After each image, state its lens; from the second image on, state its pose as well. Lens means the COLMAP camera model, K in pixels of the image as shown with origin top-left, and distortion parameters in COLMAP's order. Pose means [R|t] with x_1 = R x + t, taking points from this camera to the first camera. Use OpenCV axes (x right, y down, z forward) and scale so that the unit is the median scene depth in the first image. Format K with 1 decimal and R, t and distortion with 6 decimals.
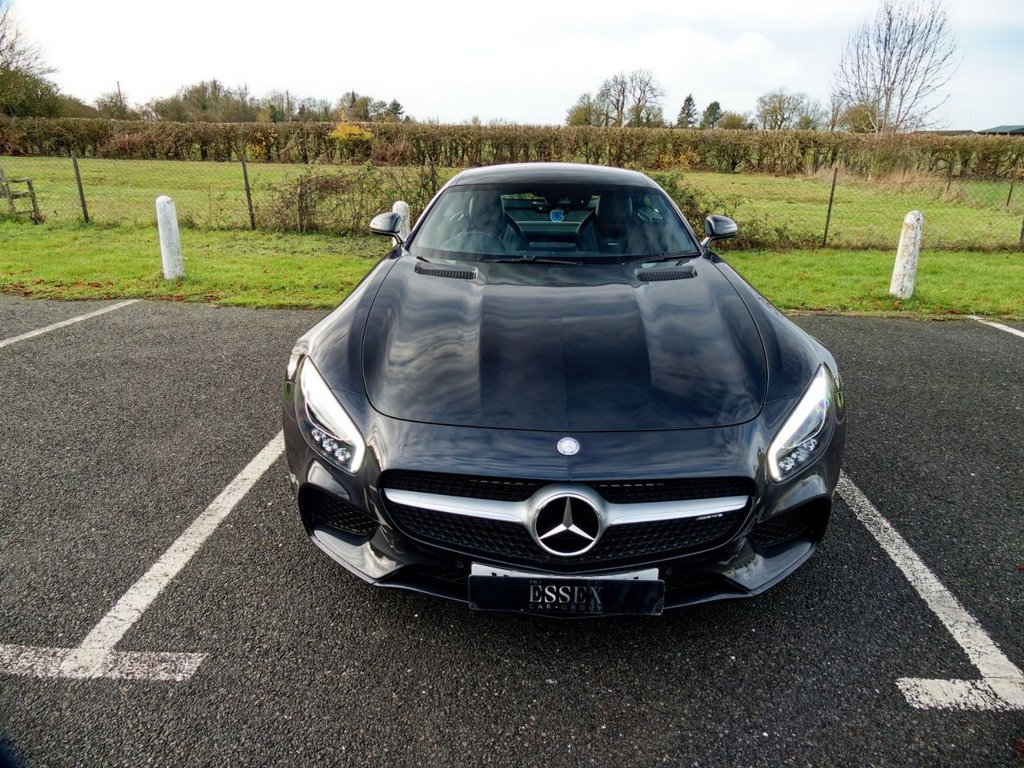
lens RADIAL K [[662.0, 0, 514.0], [0, 662.0, 386.2], [0, 0, 1]] dist [-0.013674, 0.012258]
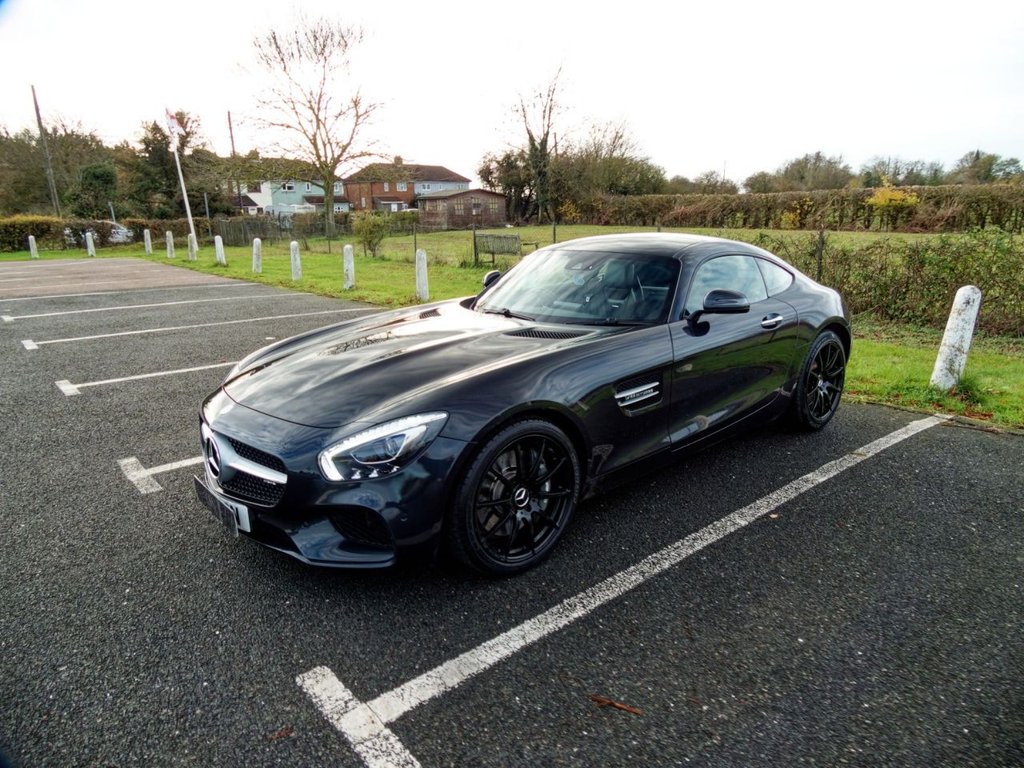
lens RADIAL K [[668.9, 0, 513.1], [0, 668.9, 380.0], [0, 0, 1]] dist [-0.029912, 0.020869]
pose [[0.679522, 0.154657, -0.717169, 0.099606], [-0.228012, 0.973639, -0.006078, -0.007519], [0.697324, 0.167653, 0.696873, 0.020705]]
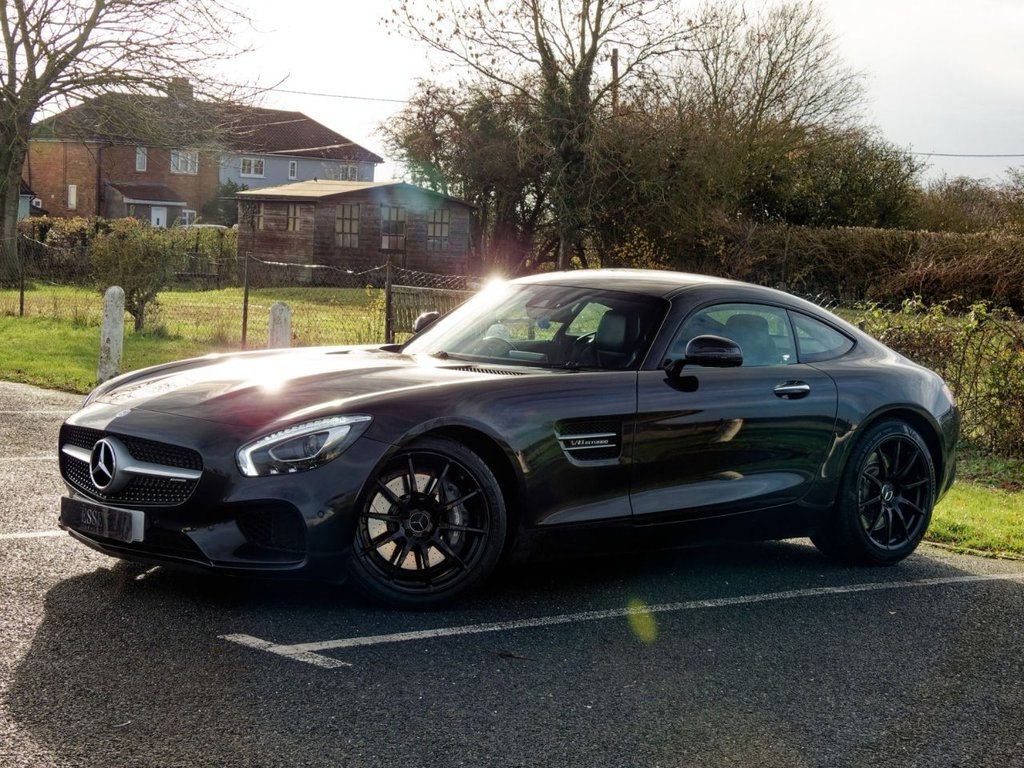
lens RADIAL K [[2054.4, 0, 512.0], [0, 2054.4, 384.0], [0, 0, 1]] dist [0.044184, 0.376642]
pose [[0.685566, 0.063732, -0.725216, 0.229605], [-0.285324, 0.939988, -0.187118, 0.036744], [0.669769, 0.335203, 0.662608, -0.083411]]
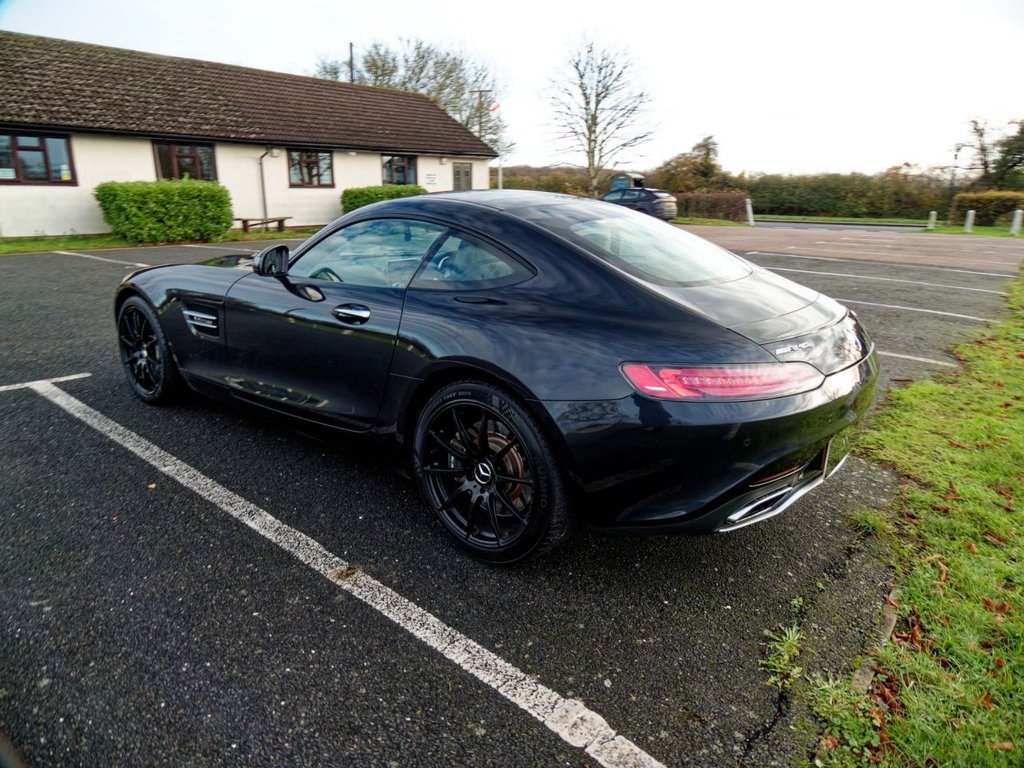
lens RADIAL K [[662.0, 0, 514.0], [0, 662.0, 386.2], [0, 0, 1]] dist [-0.013674, 0.012258]
pose [[-0.593336, 0.205279, -0.778340, 0.097927], [-0.313648, 0.831556, 0.458411, -0.070503], [0.741335, 0.516116, -0.429007, 0.202623]]
